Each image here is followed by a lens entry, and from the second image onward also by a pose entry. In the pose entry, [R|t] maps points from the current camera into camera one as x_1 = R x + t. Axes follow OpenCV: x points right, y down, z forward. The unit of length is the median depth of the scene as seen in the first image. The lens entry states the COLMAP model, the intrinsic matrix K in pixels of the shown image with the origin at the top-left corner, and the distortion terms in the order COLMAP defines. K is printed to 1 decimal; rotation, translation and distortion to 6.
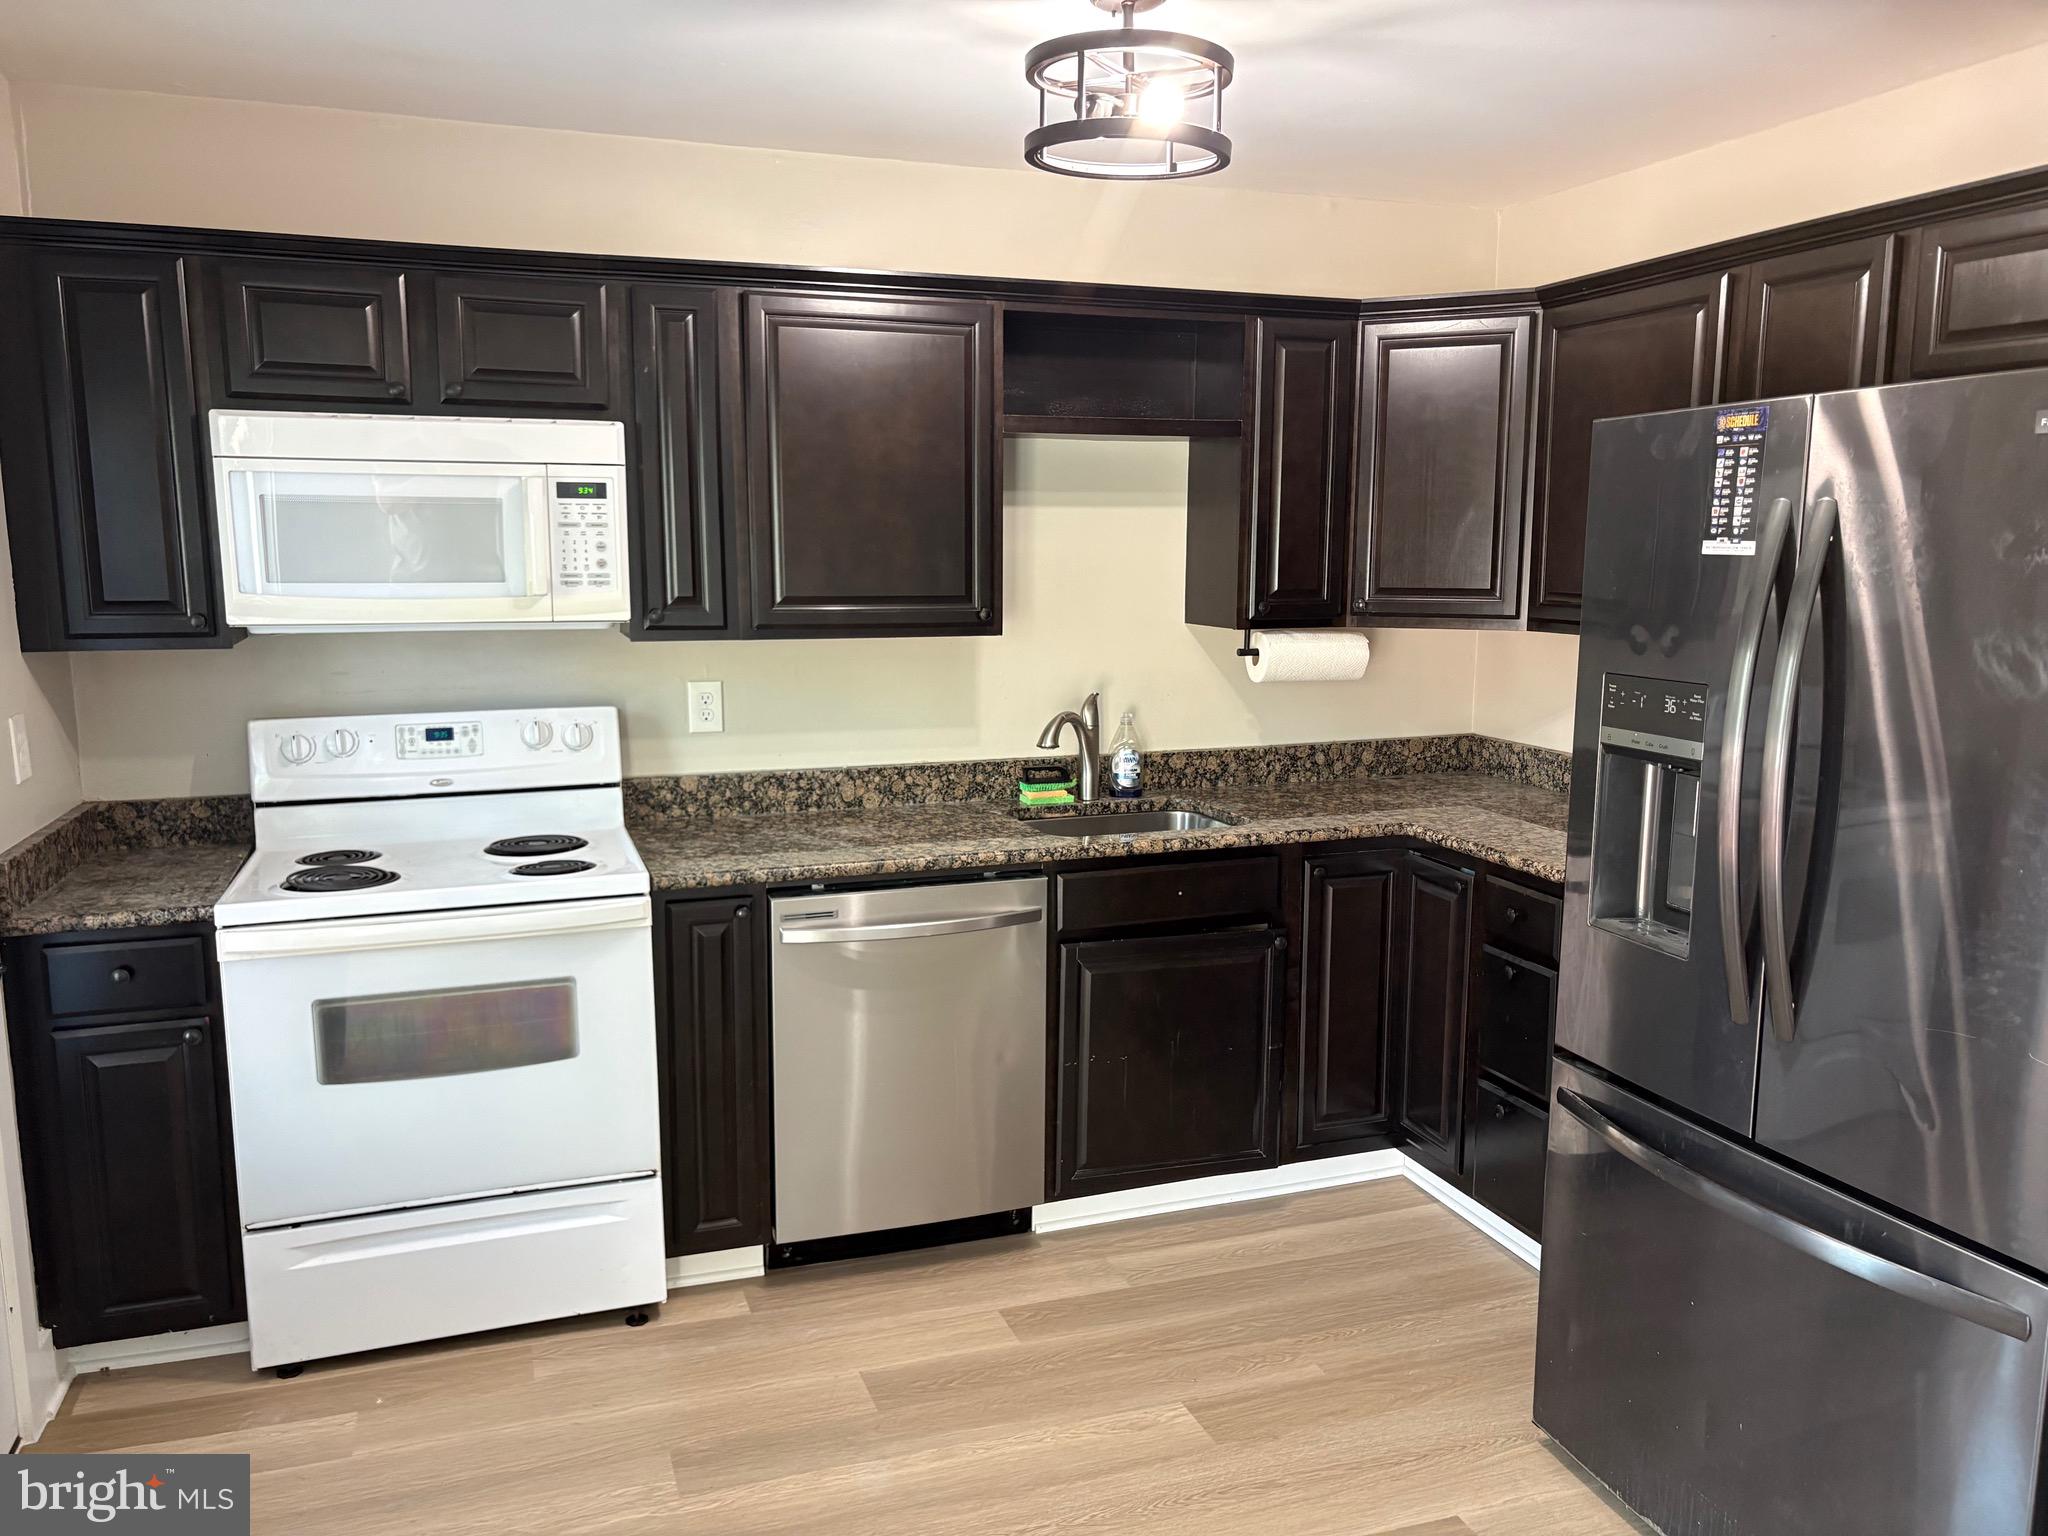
lens RADIAL K [[1550.3, 0, 1019.6], [0, 1550.3, 777.4], [0, 0, 1]] dist [0.047417, -0.033173]
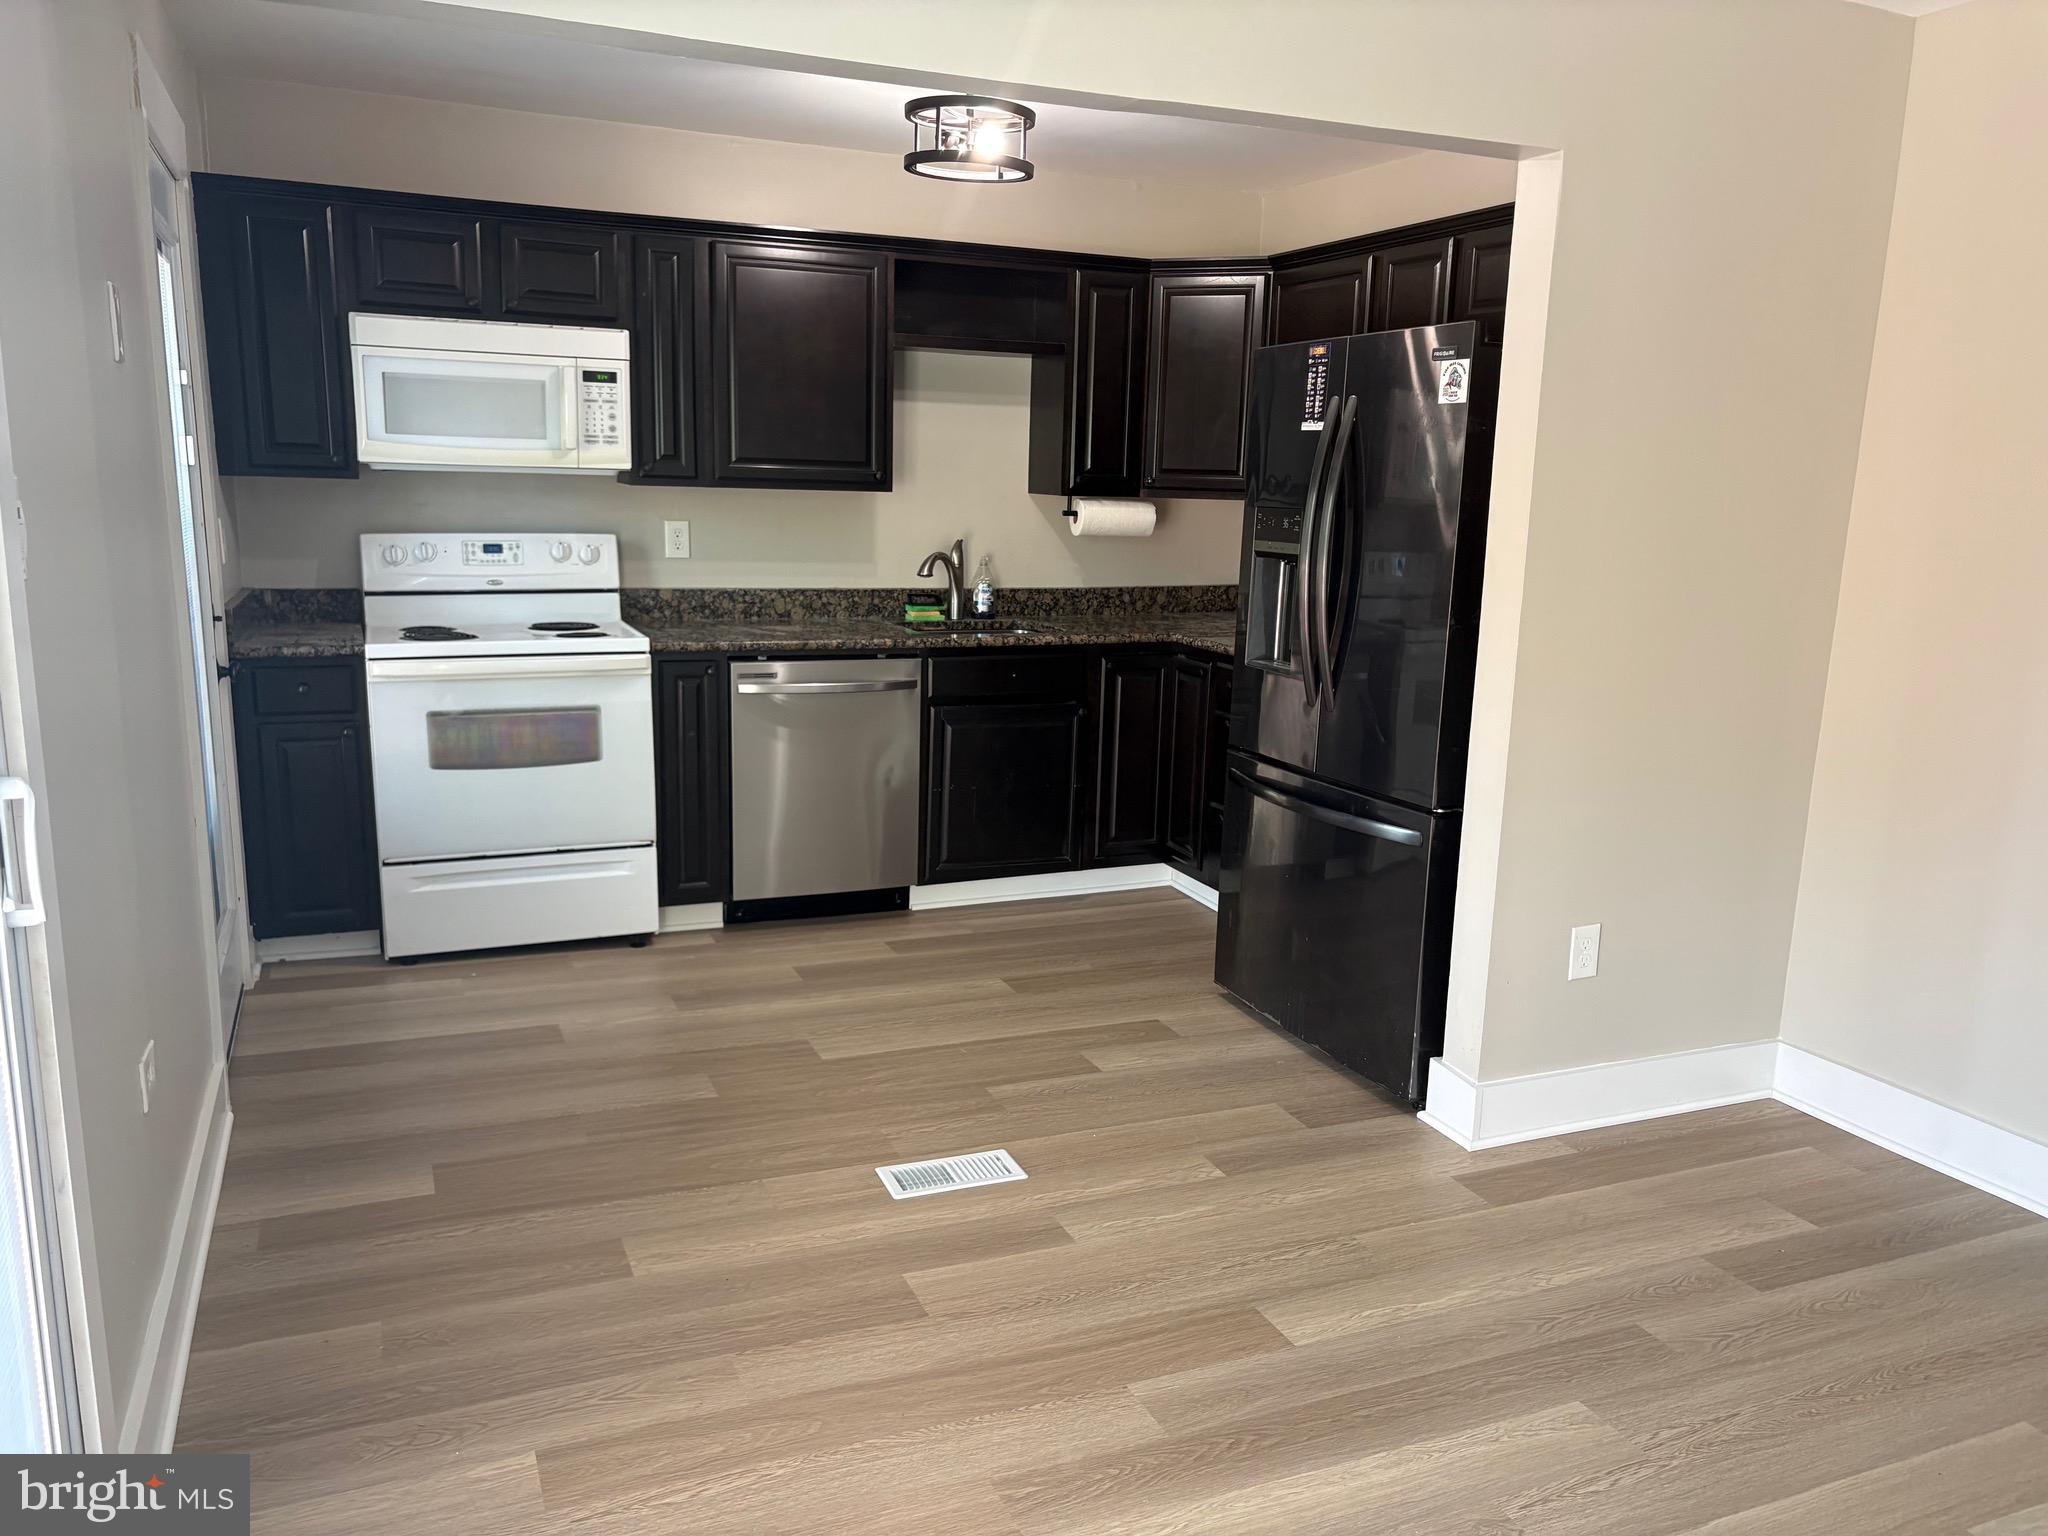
lens RADIAL K [[1550.3, 0, 1030.0], [0, 1550.3, 782.5], [0, 0, 1]] dist [0.047417, -0.033173]
pose [[0.997691, 0.012099, 0.066829, 0.026232], [-0.015330, 0.998728, 0.048038, 0.118808], [-0.066162, -0.048952, 0.996607, -0.499582]]
